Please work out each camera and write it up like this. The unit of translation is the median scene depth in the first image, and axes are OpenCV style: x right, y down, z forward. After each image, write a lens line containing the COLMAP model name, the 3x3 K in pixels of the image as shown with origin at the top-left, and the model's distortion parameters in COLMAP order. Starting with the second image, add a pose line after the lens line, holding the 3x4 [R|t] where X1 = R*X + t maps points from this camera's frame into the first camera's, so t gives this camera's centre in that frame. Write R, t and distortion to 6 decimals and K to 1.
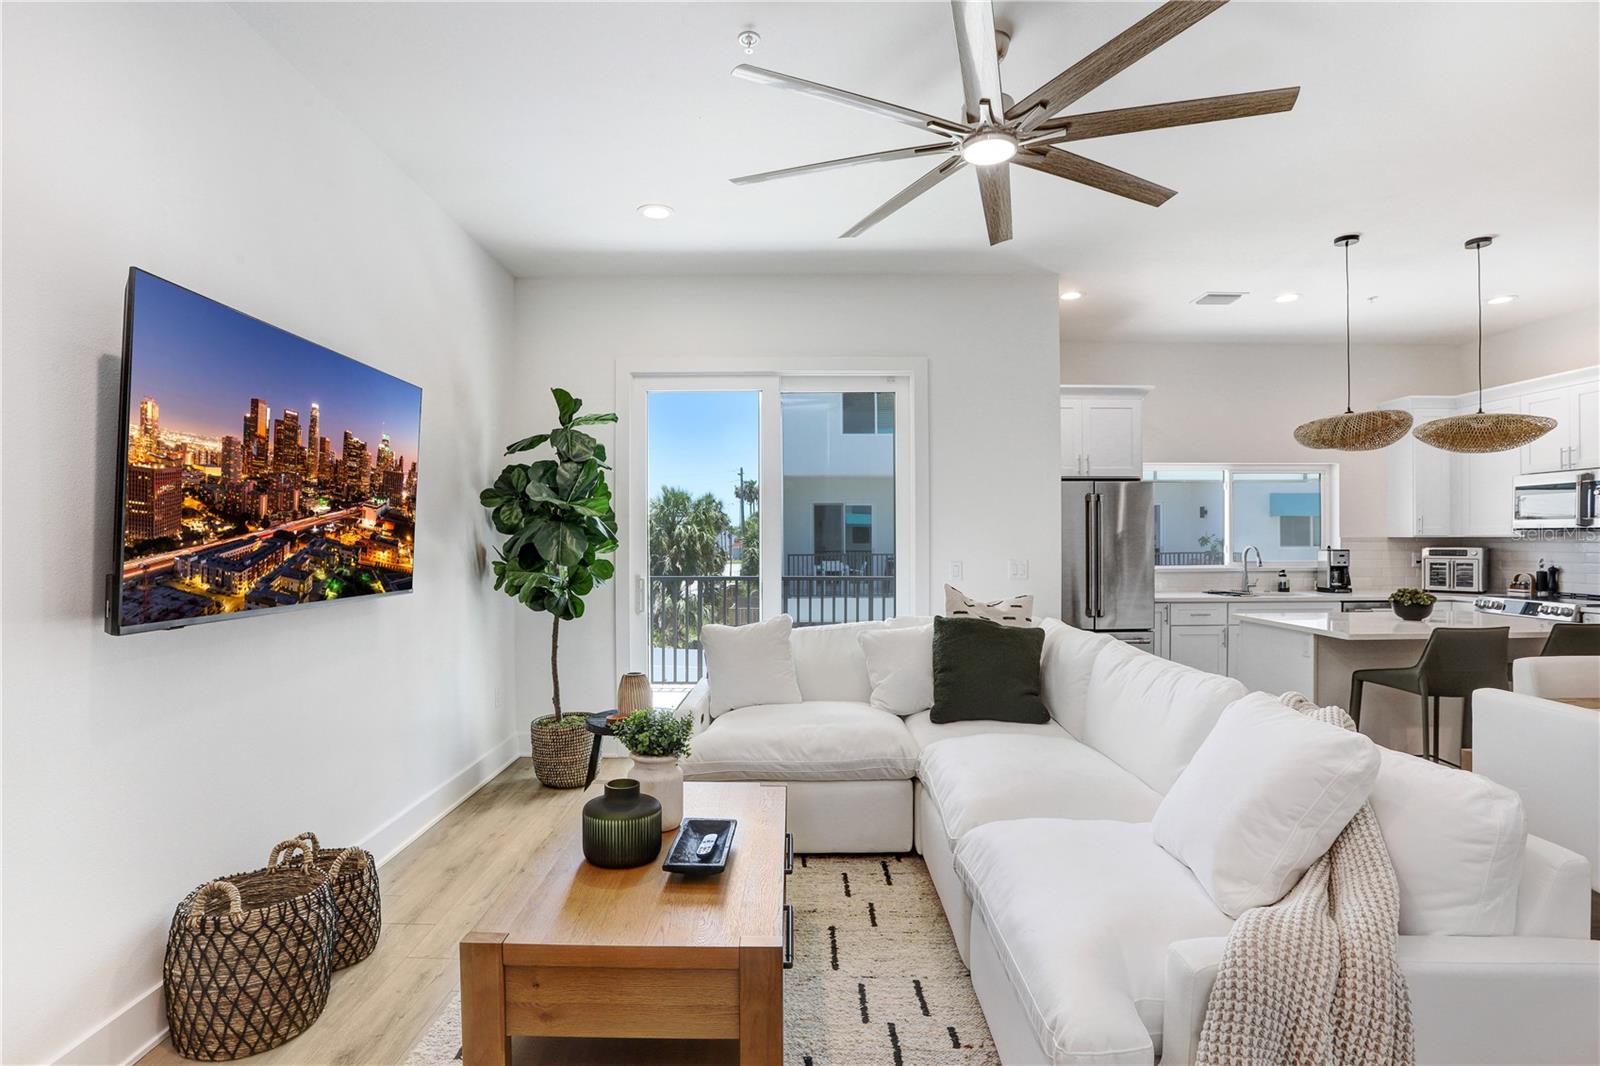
lens RADIAL K [[808.6, 0, 791.1], [0, 808.6, 541.1], [0, 0, 1]] dist [-0.069806, 0.031477]
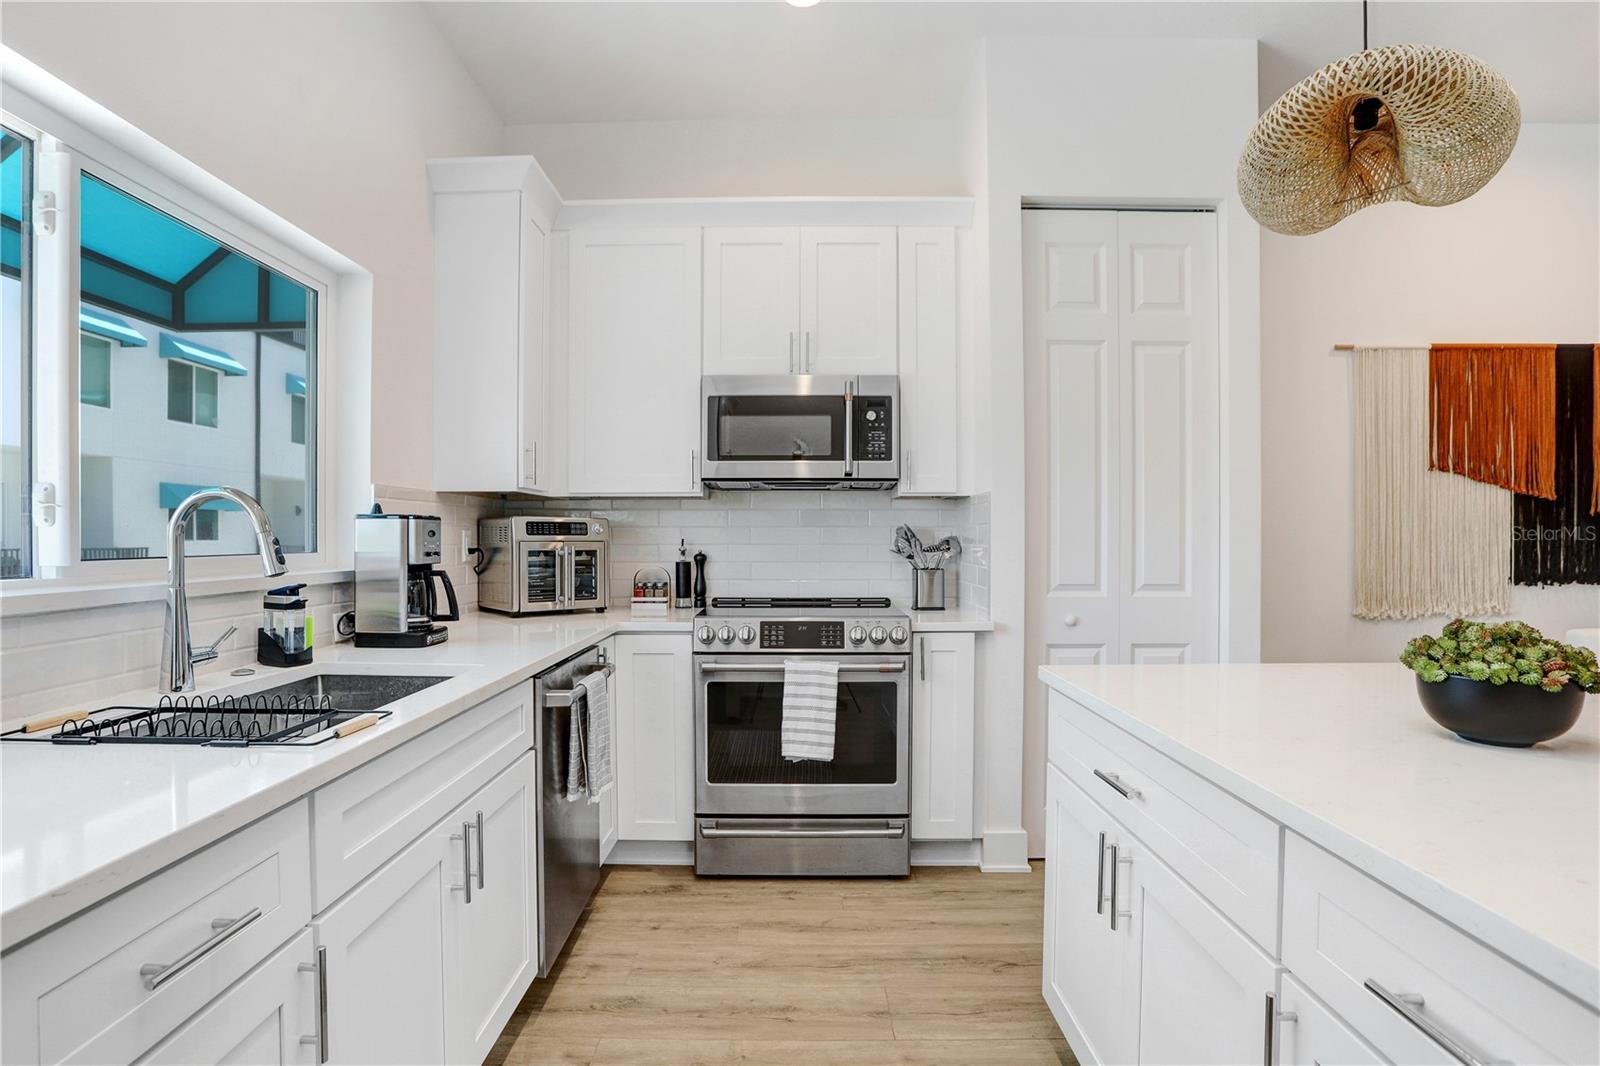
lens RADIAL K [[811.8, 0, 794.3], [0, 811.8, 538.6], [0, 0, 1]] dist [-0.057039, 0.041933]
pose [[-0.007810, 0.002927, 0.999965, 0.523209], [0.001529, 0.999995, -0.002915, 0.032747], [-0.999968, 0.001507, -0.007814, 1.254652]]
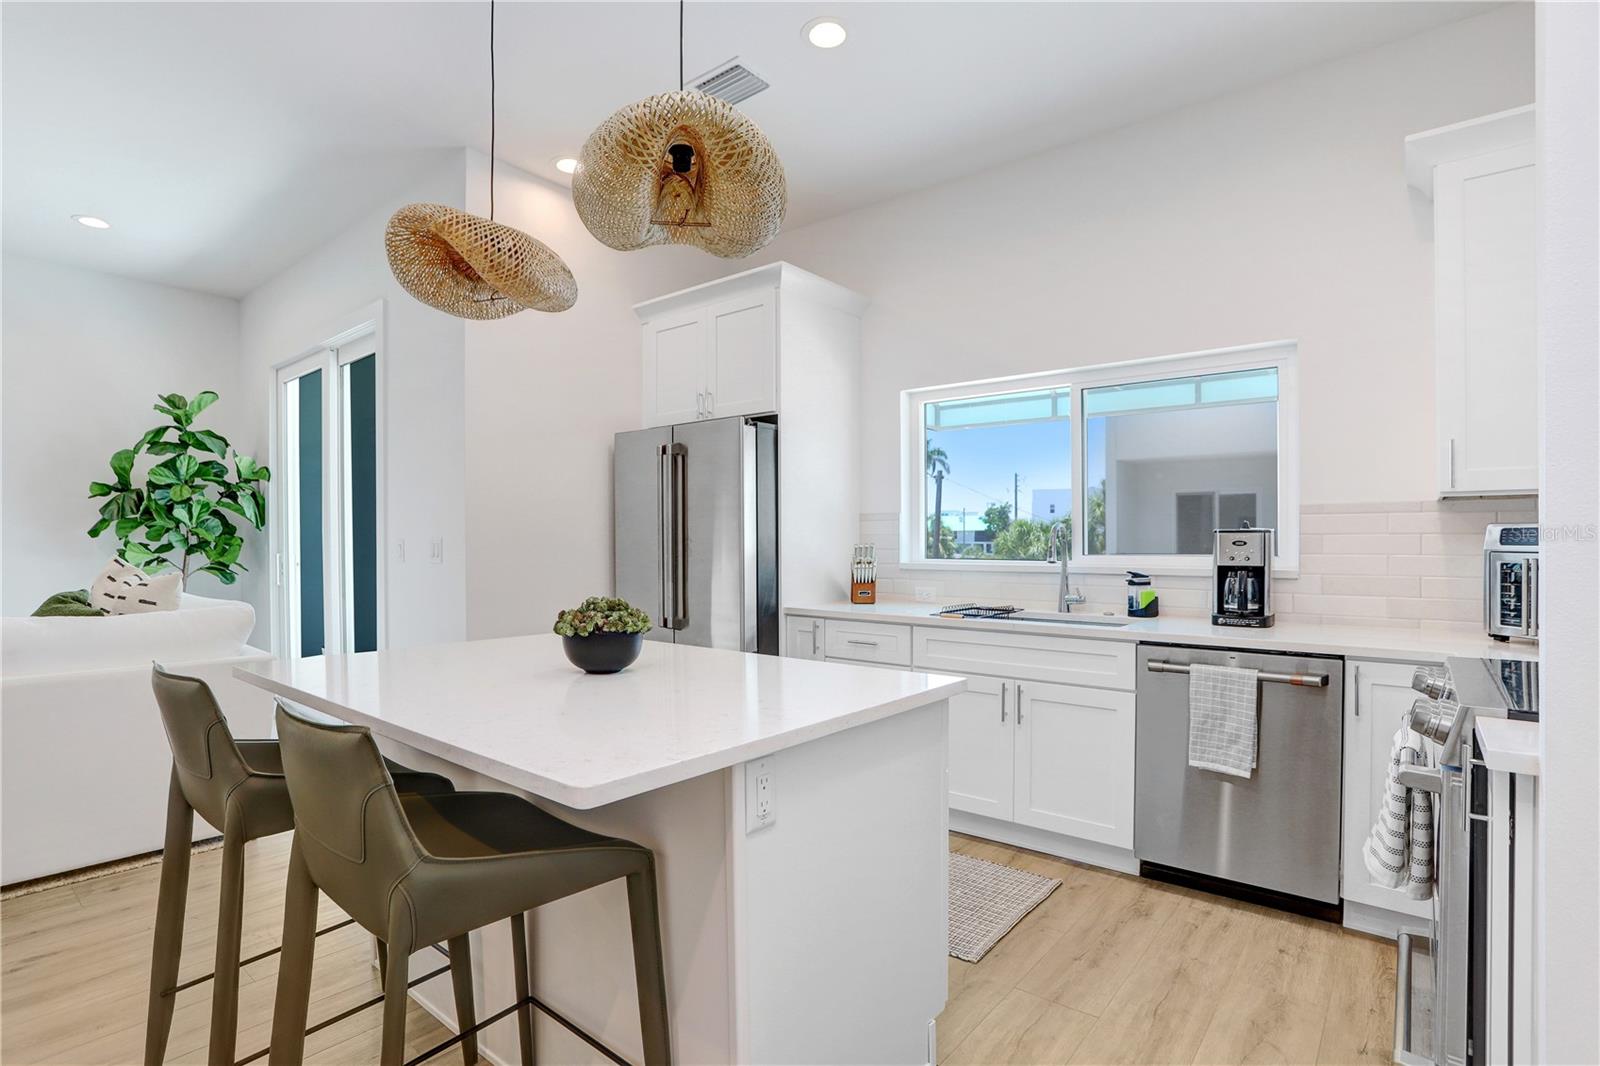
lens RADIAL K [[784.8, 0, 775.8], [0, 784.8, 537.0], [0, 0, 1]] dist [-0.020167, 0.000235]
pose [[0.772649, -0.001858, -0.634831, 1.152811], [-0.003286, 0.999971, -0.006925, 0.027557], [0.634825, 0.007437, 0.772620, 0.723635]]
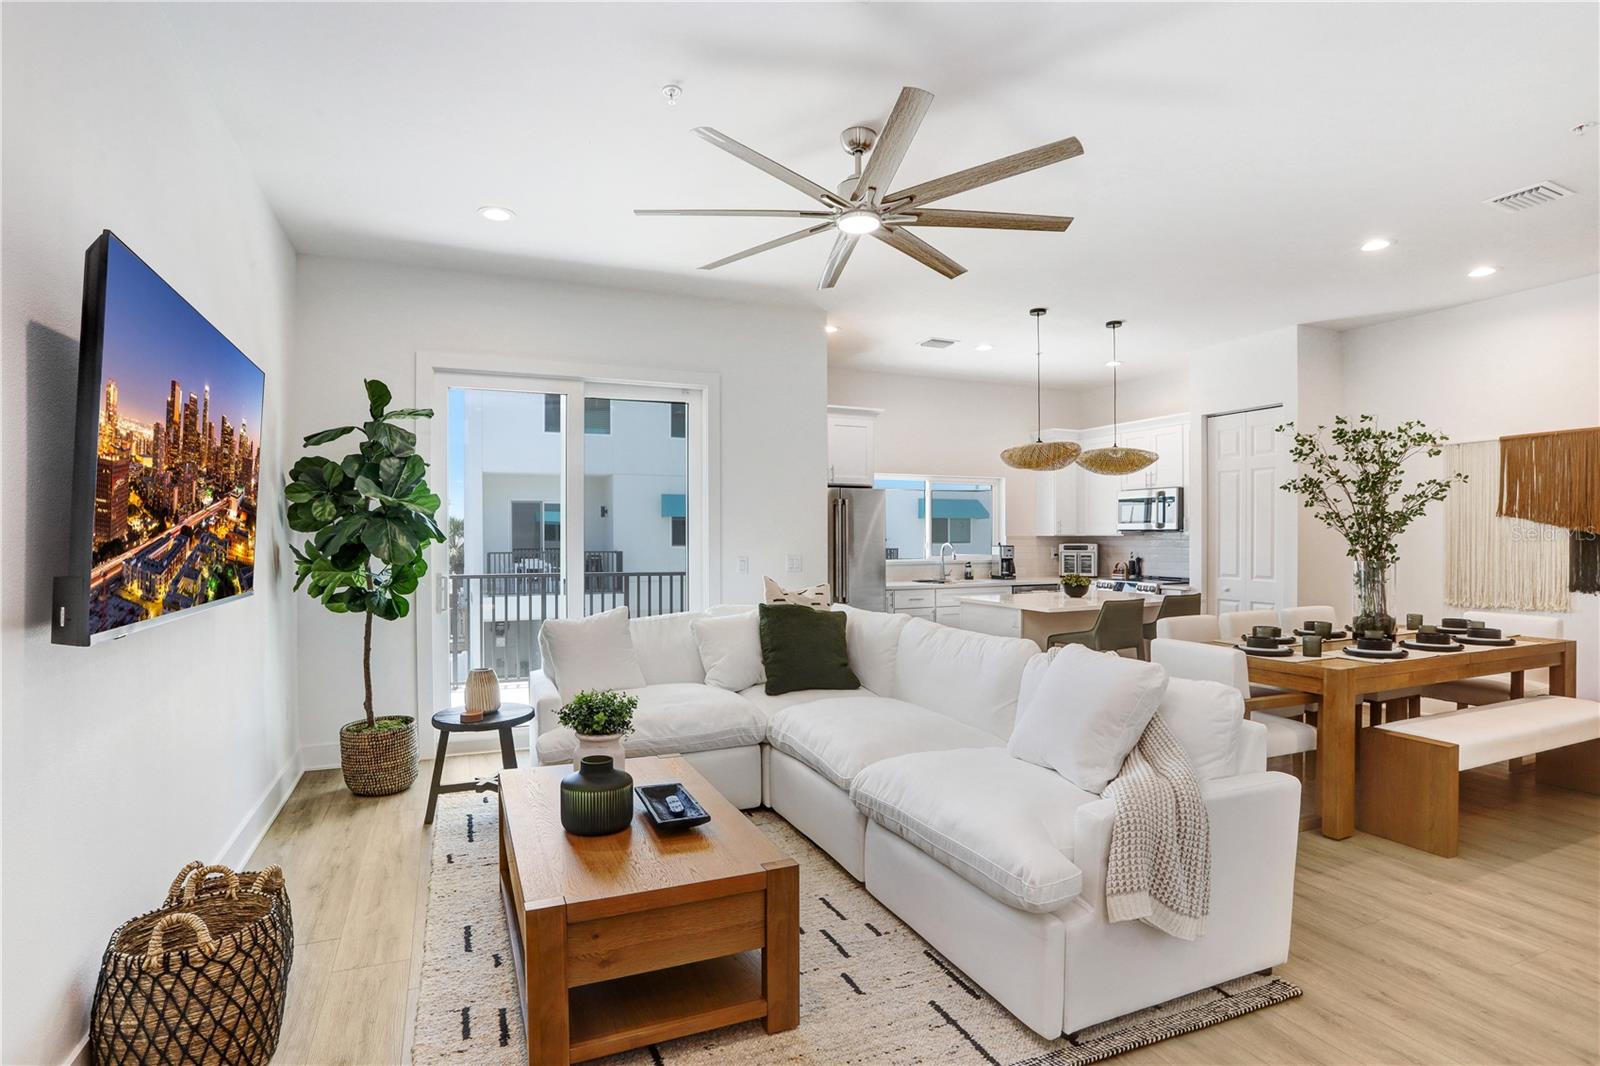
lens RADIAL K [[787.2, 0, 793.9], [0, 787.2, 540.3], [0, 0, 1]] dist [-0.065045, 0.030084]
pose [[0.916436, -0.000242, 0.400182, -0.196182], [-0.000557, 0.999998, 0.001879, -0.000033], [-0.400181, -0.001945, 0.916434, -0.044148]]
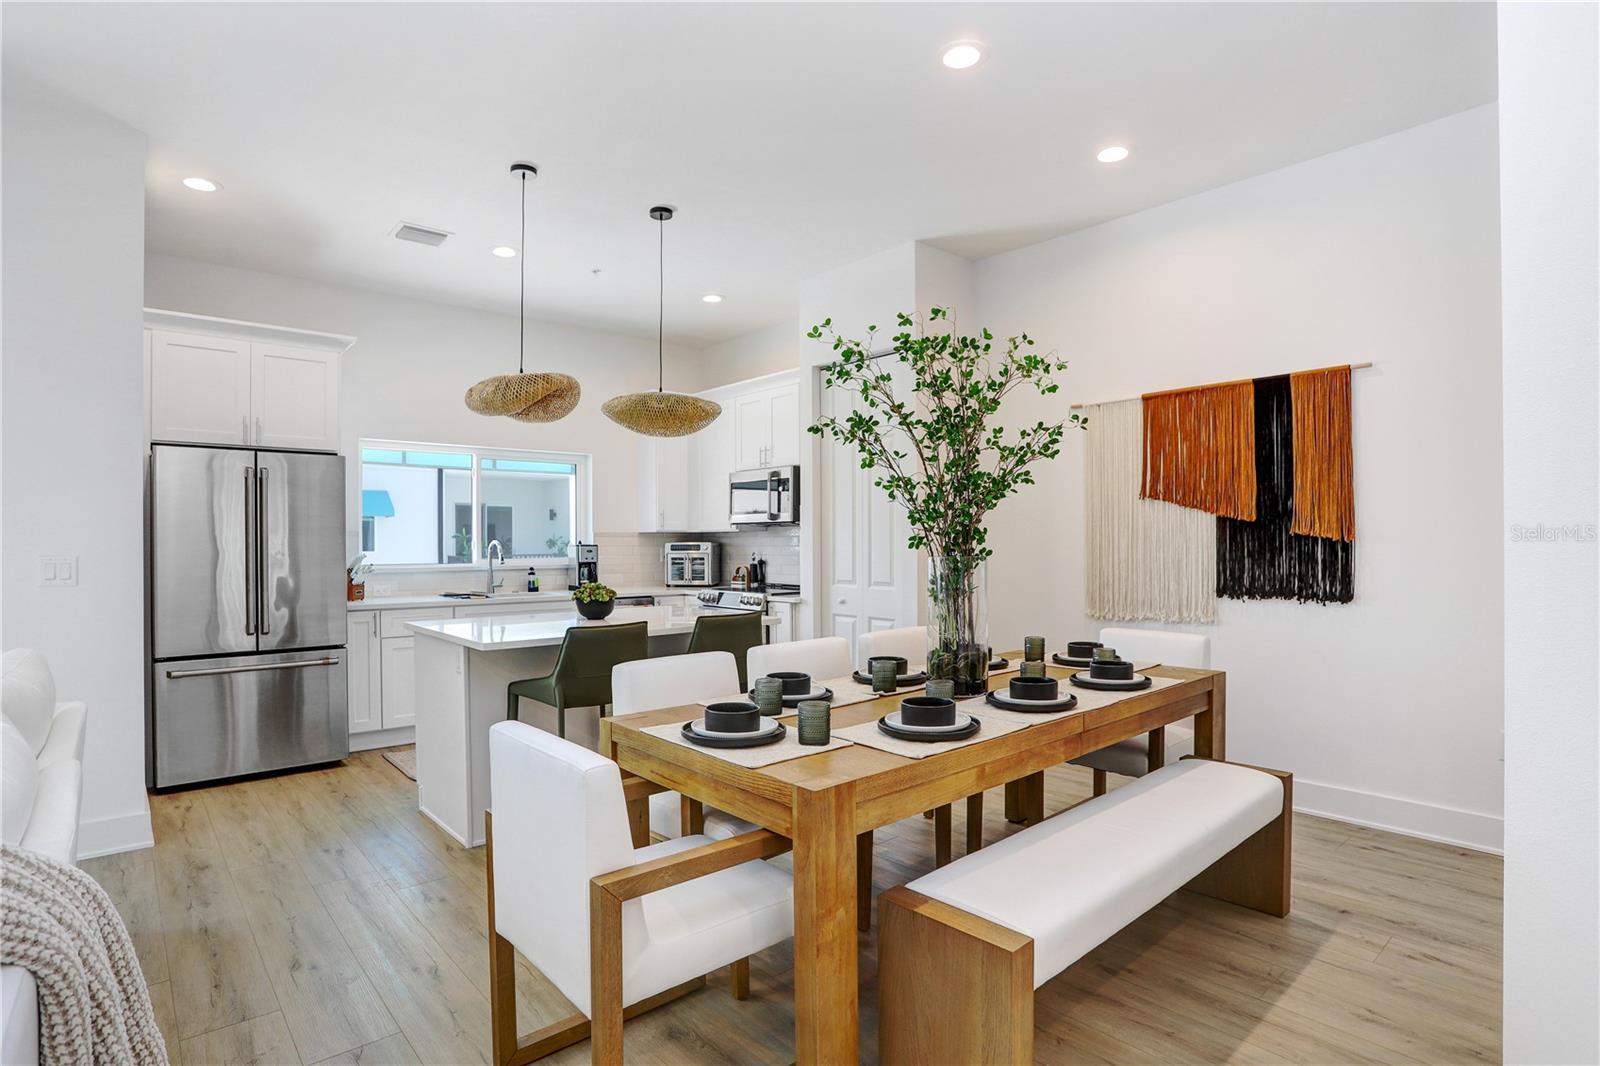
lens RADIAL K [[811.8, 0, 794.3], [0, 811.8, 538.6], [0, 0, 1]] dist [-0.057039, 0.041933]
pose [[0.747800, 0.003657, 0.663914, 0.356322], [0.002691, 0.999960, -0.008539, 0.018342], [-0.663918, 0.008171, 0.747760, 0.169238]]
